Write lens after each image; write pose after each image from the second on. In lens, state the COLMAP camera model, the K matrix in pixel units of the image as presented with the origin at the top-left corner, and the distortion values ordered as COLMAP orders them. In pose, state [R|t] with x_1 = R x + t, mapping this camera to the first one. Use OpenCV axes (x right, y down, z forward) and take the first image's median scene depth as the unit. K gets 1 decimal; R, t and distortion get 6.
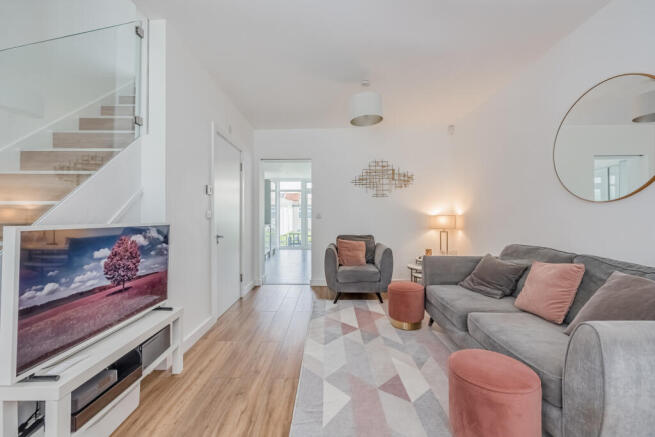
lens RADIAL K [[268.4, 0, 328.7], [0, 268.4, 218.4], [0, 0, 1]] dist [0.000411, 0.000287]
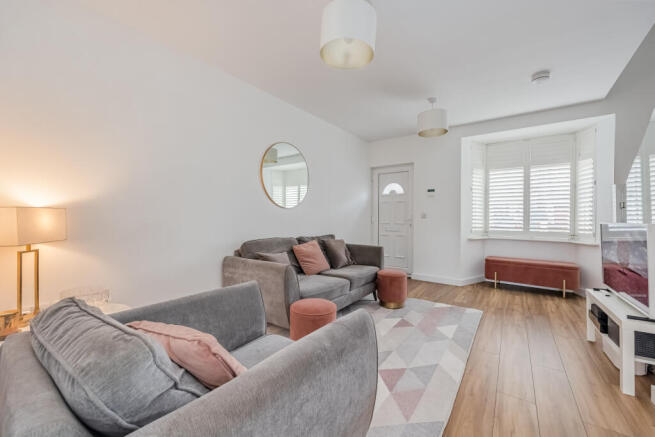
lens RADIAL K [[268.4, 0, 328.7], [0, 268.4, 218.4], [0, 0, 1]] dist [0.000411, 0.000287]
pose [[-0.823320, -0.000937, 0.567577, -0.294293], [-0.005513, 0.999965, -0.006346, 0.018357], [-0.567551, -0.008354, -0.823296, 2.612491]]
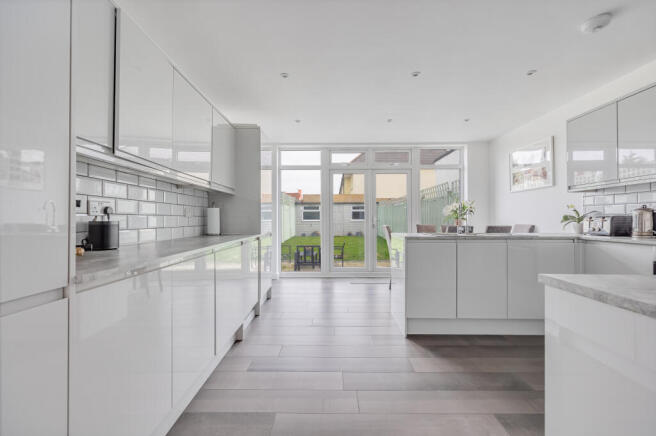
lens RADIAL K [[263.2, 0, 329.6], [0, 263.2, 218.2], [0, 0, 1]] dist [0.000701, -0.000050]
pose [[0.999925, -0.001496, 0.012156, -0.045991], [0.001560, 0.999985, -0.005297, -0.001161], [-0.012148, 0.005315, 0.999912, 0.242211]]
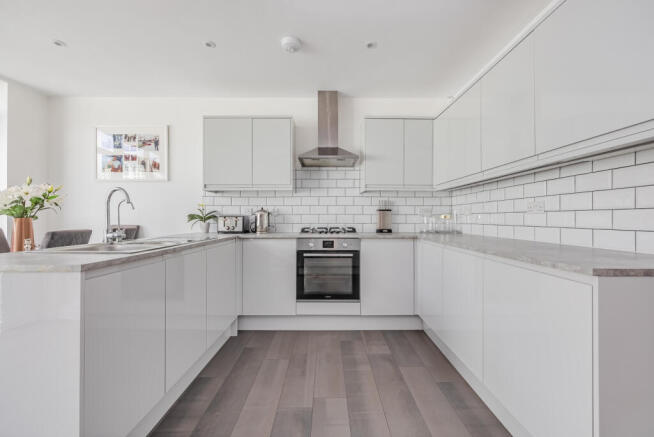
lens RADIAL K [[268.4, 0, 327.0], [0, 268.4, 217.6], [0, 0, 1]] dist [0.001522, 0.000100]
pose [[-0.026254, 0.002797, 0.999651, -0.057555], [-0.001790, 0.999994, -0.002845, -0.001281], [-0.999654, -0.001864, -0.026249, 0.323864]]
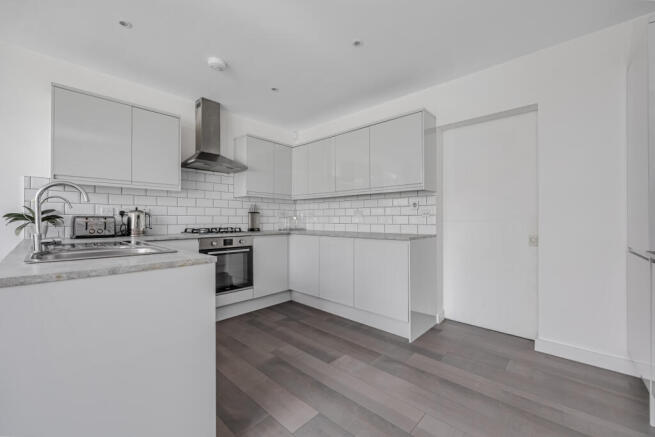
lens RADIAL K [[268.4, 0, 328.7], [0, 268.4, 218.4], [0, 0, 1]] dist [0.000411, 0.000287]
pose [[-0.748930, 0.001721, 0.662647, -0.066974], [-0.002018, 0.999986, -0.004878, -0.001277], [-0.662646, -0.004990, -0.748916, 0.392954]]
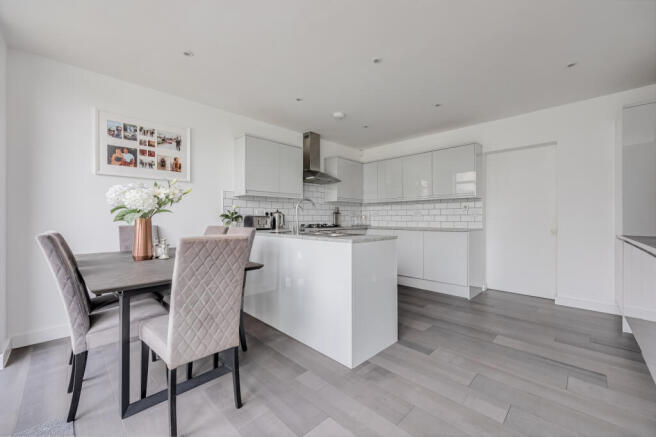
lens RADIAL K [[263.2, 0, 329.6], [0, 263.2, 218.7], [0, 0, 1]] dist [0.000701, -0.000050]
pose [[-0.724602, -0.001339, 0.689166, -0.068579], [-0.001049, 0.999999, 0.000840, -0.001008], [-0.689167, -0.000114, -0.724603, 0.471077]]
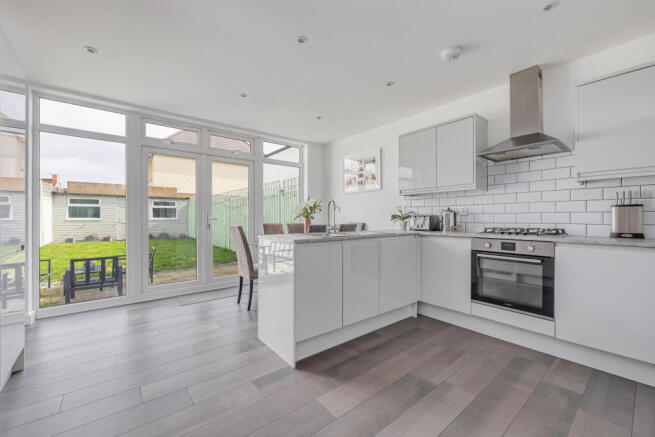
lens RADIAL K [[264.8, 0, 325.3], [0, 264.8, 217.5], [0, 0, 1]] dist [0.000900, 0.000121]
pose [[0.764790, 0.001525, 0.644278, -0.063218], [-0.000297, 0.999998, -0.002016, -0.001056], [-0.644280, 0.001350, 0.764789, 0.283359]]
